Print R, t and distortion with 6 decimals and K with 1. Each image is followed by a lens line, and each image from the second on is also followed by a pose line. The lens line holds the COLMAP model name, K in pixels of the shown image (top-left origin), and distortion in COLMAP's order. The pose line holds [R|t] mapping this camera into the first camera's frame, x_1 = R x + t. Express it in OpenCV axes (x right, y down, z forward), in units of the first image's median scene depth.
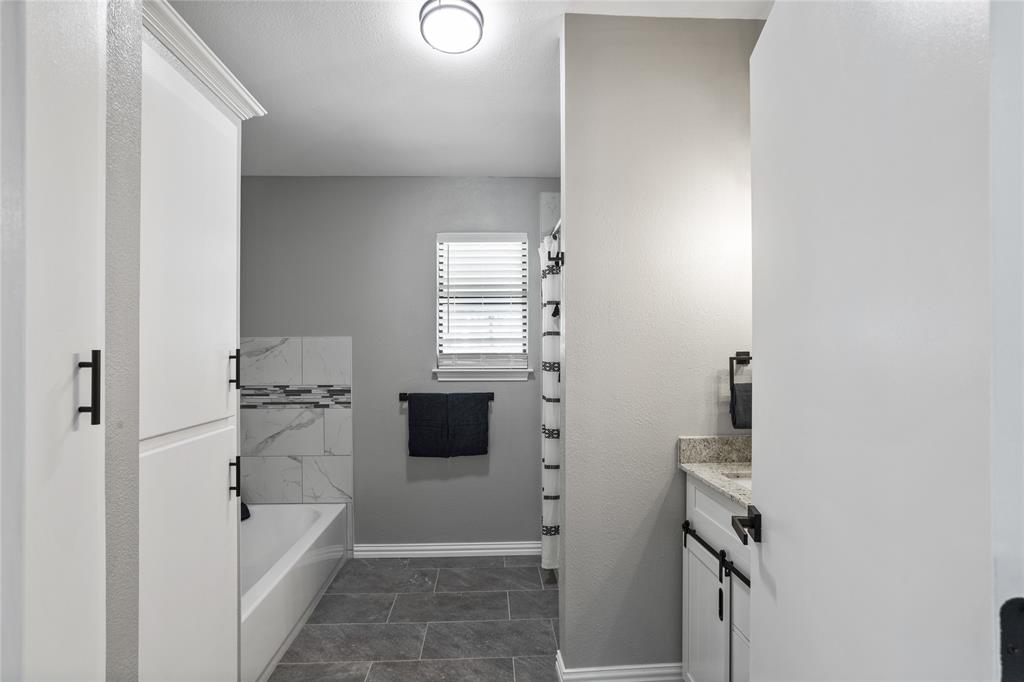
lens RADIAL K [[550.1, 0, 506.2], [0, 550.1, 342.4], [0, 0, 1]] dist [-0.038598, -0.000271]
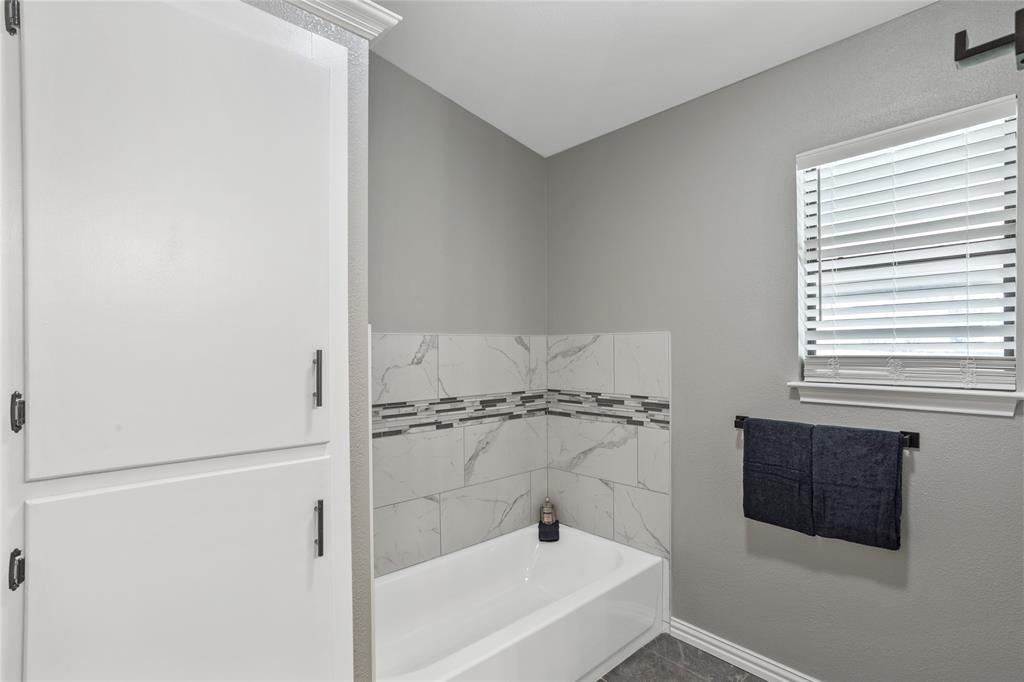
lens RADIAL K [[494.2, 0, 517.8], [0, 494.2, 351.0], [0, 0, 1]] dist [-0.041059, 0.020224]
pose [[0.627729, 0.003287, -0.778425, 0.098114], [0.006815, 0.999930, 0.009719, 0.007865], [0.778402, -0.011406, 0.627663, 0.437884]]
